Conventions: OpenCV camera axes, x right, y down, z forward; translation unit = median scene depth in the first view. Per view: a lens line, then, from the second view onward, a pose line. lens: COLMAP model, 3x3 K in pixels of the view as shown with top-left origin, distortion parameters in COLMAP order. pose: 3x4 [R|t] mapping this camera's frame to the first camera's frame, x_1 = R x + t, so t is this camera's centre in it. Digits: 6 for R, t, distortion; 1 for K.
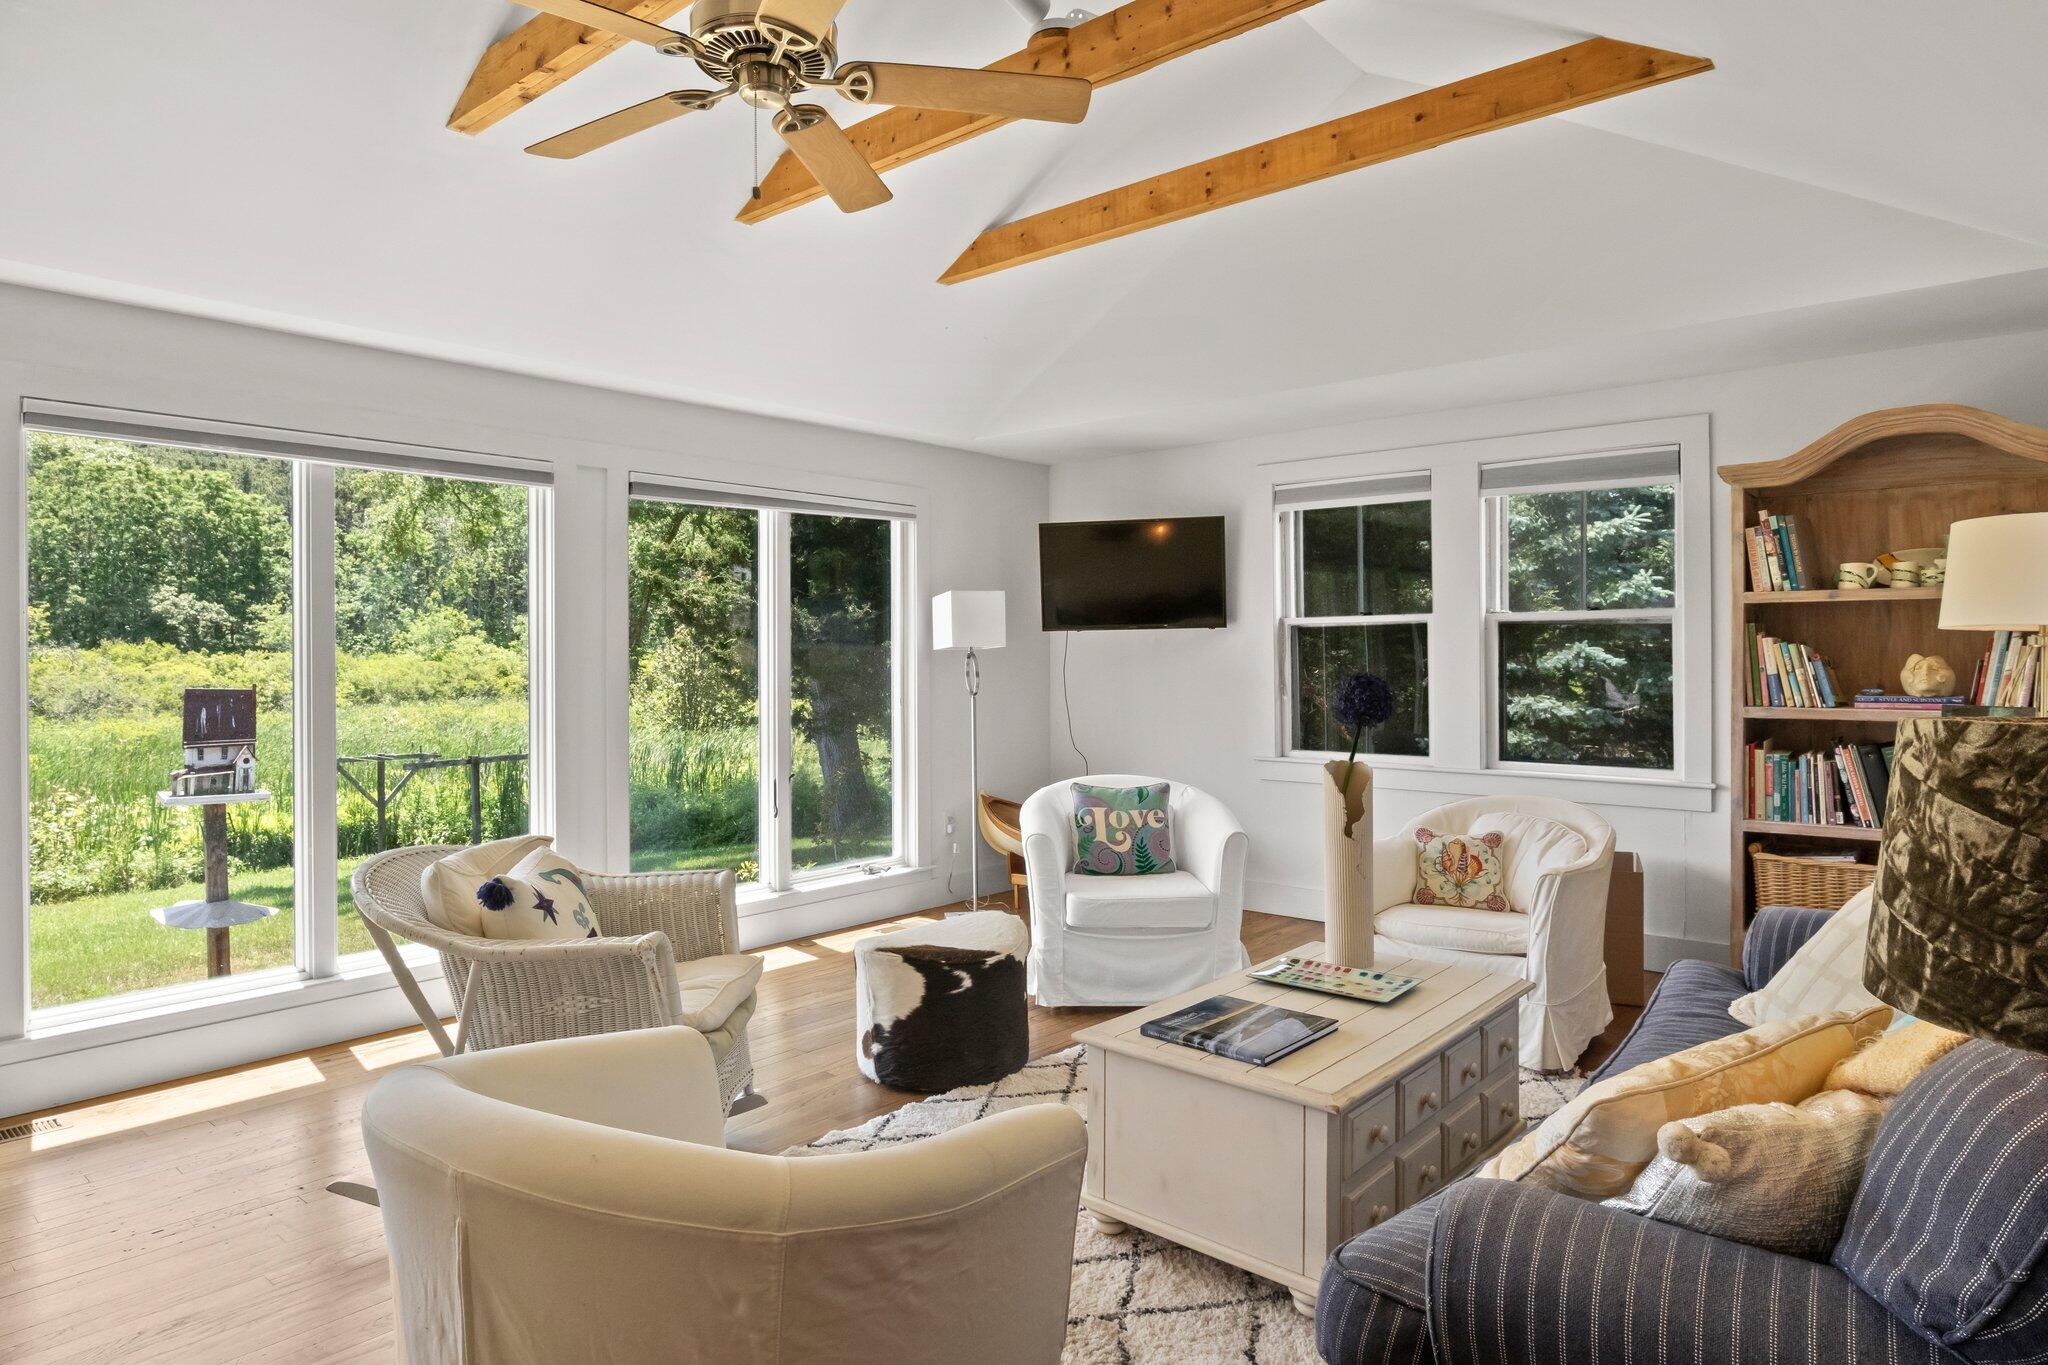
lens RADIAL K [[1216.1, 0, 1018.6], [0, 1216.1, 657.8], [0, 0, 1]] dist [-0.003434, -0.001172]
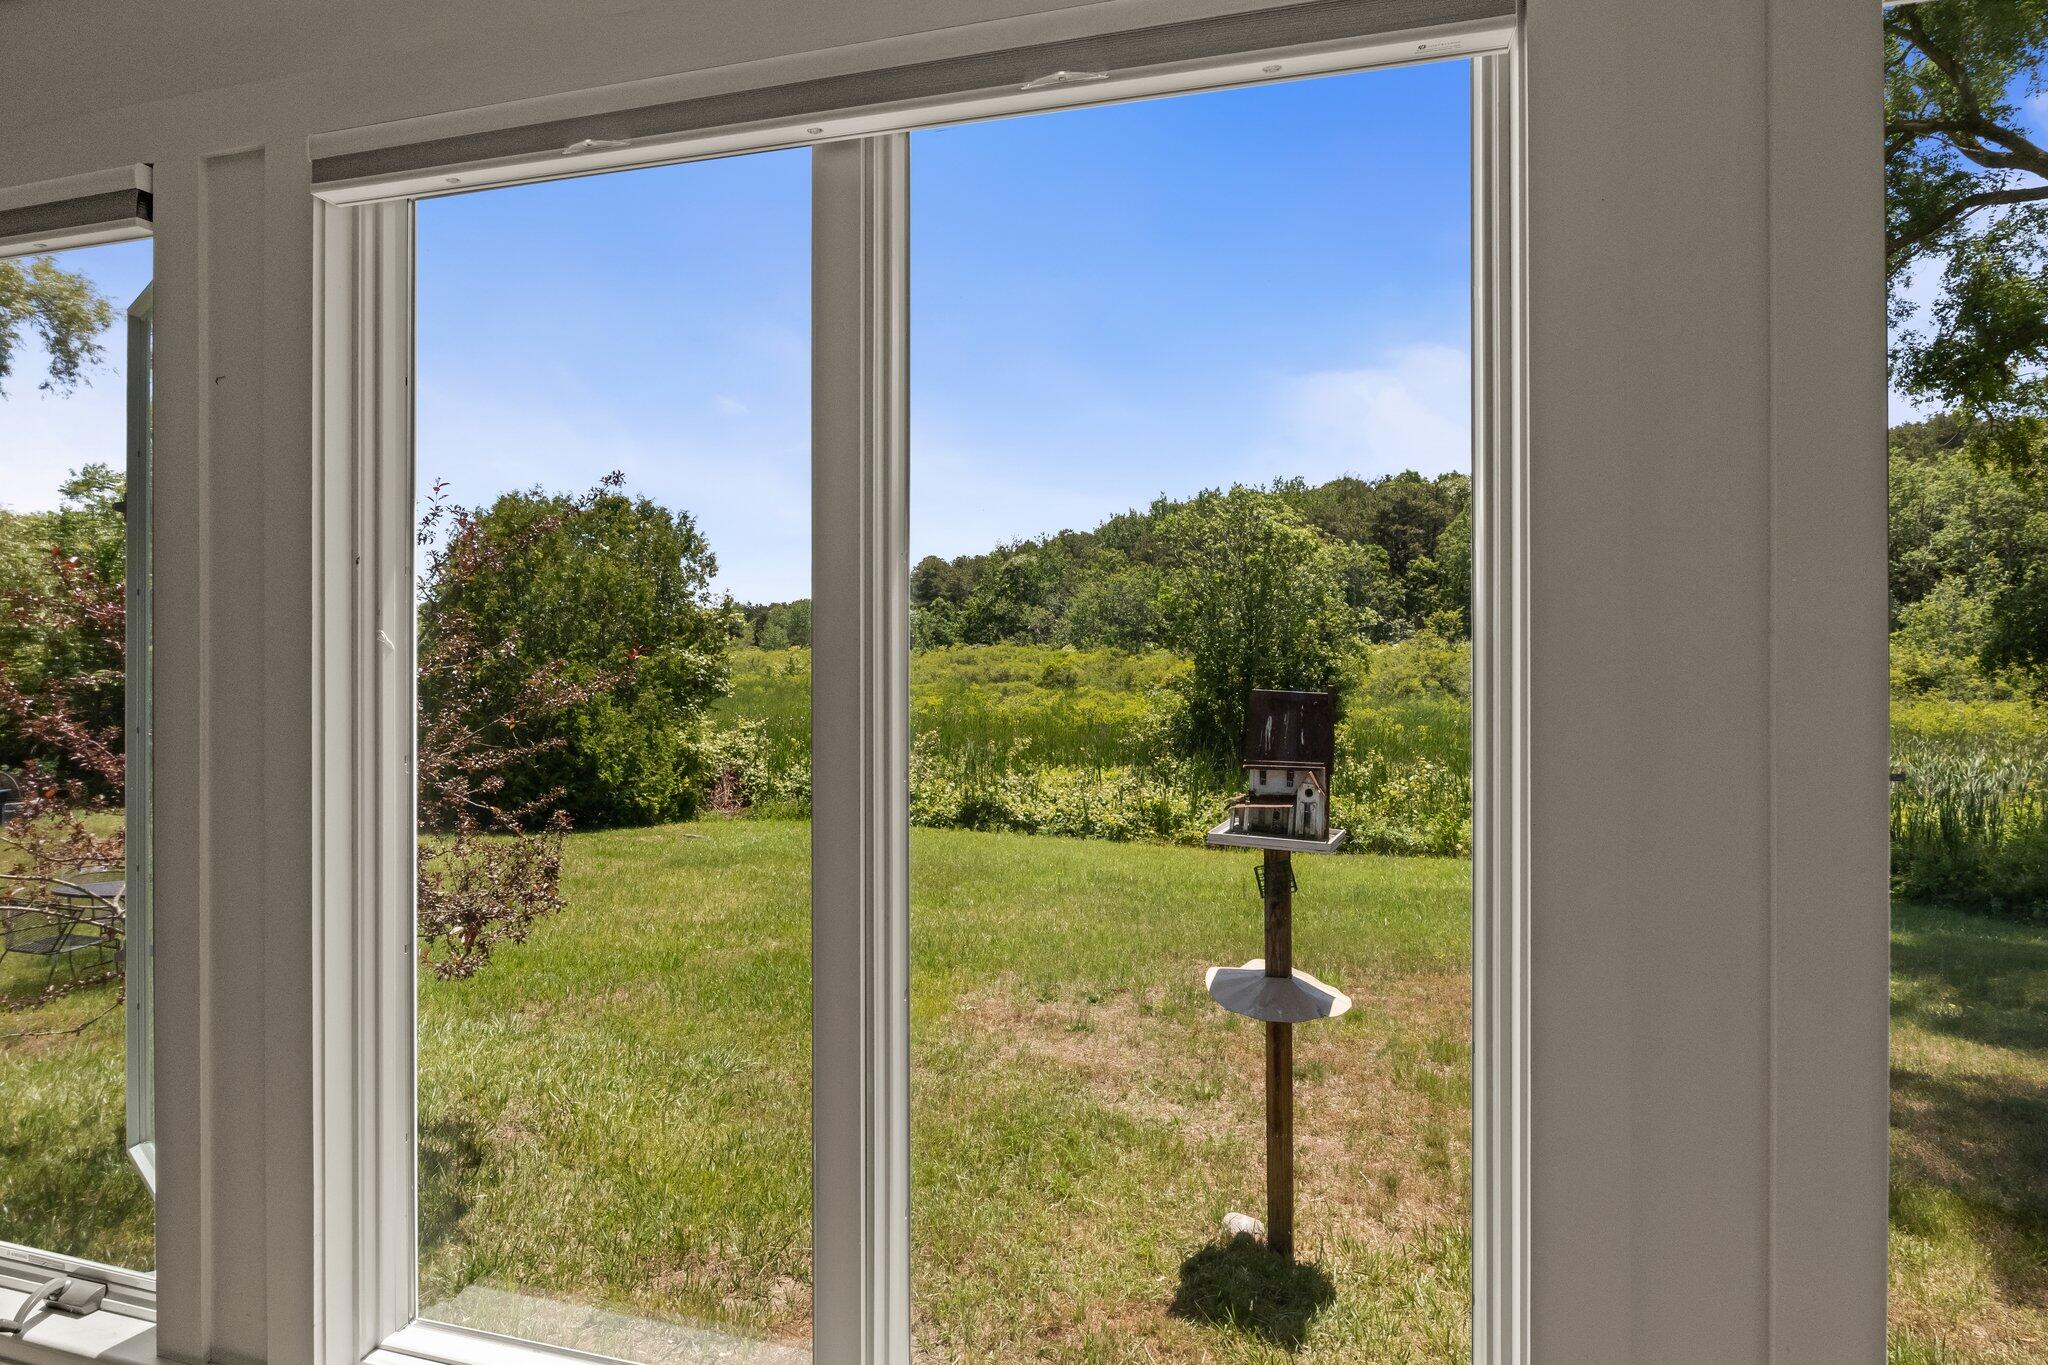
lens RADIAL K [[1018.9, 0, 1025.6], [0, 1018.9, 666.3], [0, 0, 1]] dist [-0.013890, -0.000812]
pose [[0.444114, 0.013686, -0.895866, -0.066649], [0.000571, 0.999879, 0.015558, 0.000252], [0.895970, -0.007421, 0.444052, 0.225501]]
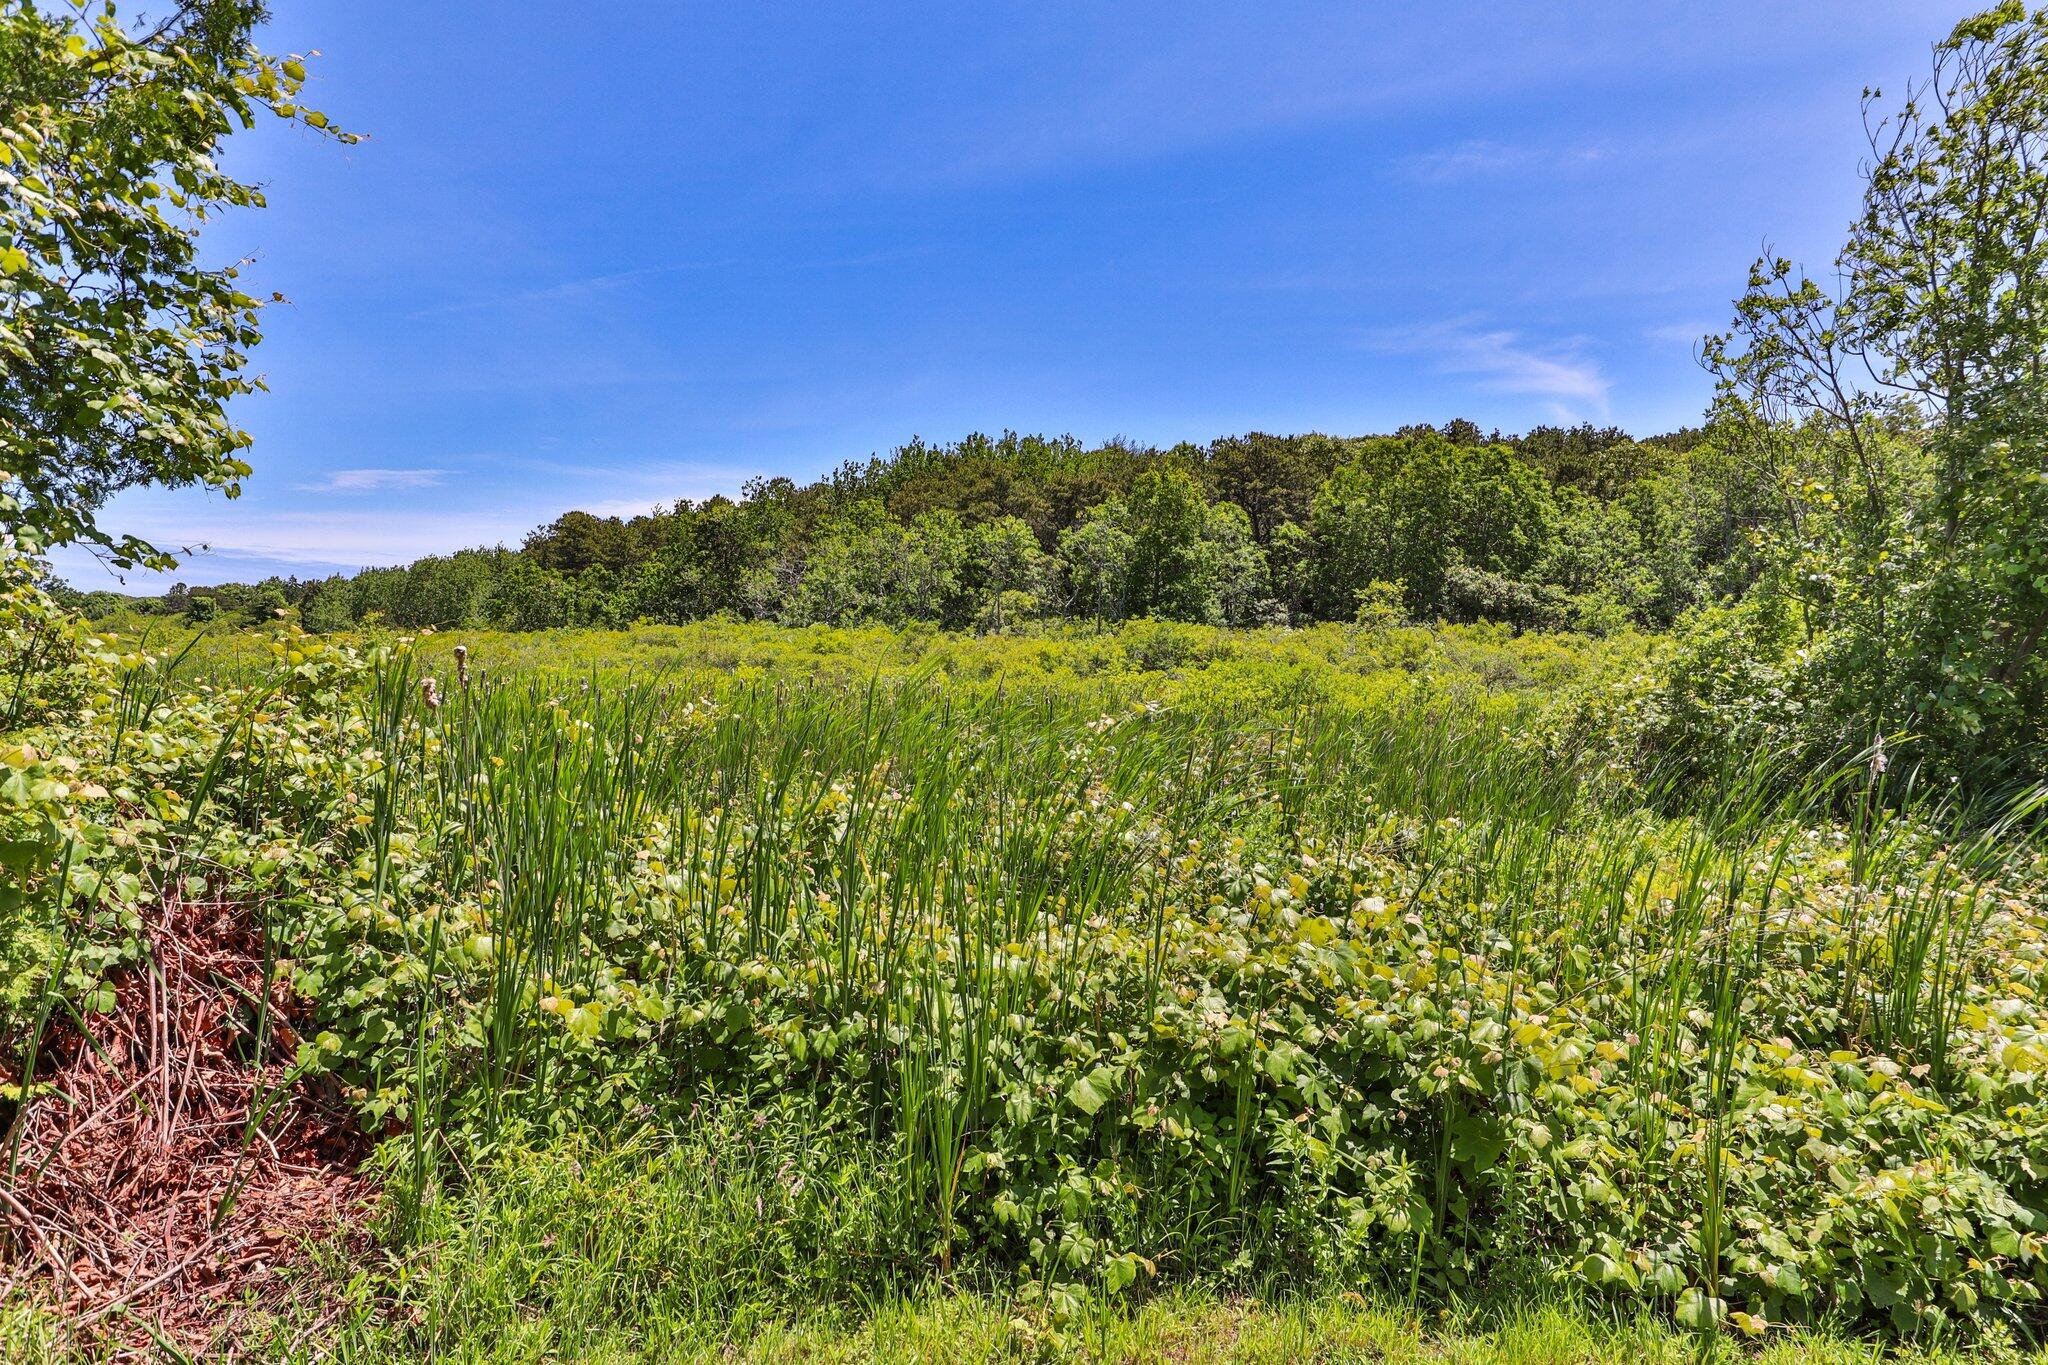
lens RADIAL K [[1147.7, 0, 1025.0], [0, 1147.7, 676.8], [0, 0, 1]] dist [-0.020190, -0.000681]
pose [[0.698686, 0.021841, -0.715095, -1.043554], [-0.023280, 0.999699, 0.007788, 0.093850], [0.715050, 0.011206, 0.698984, 0.407394]]
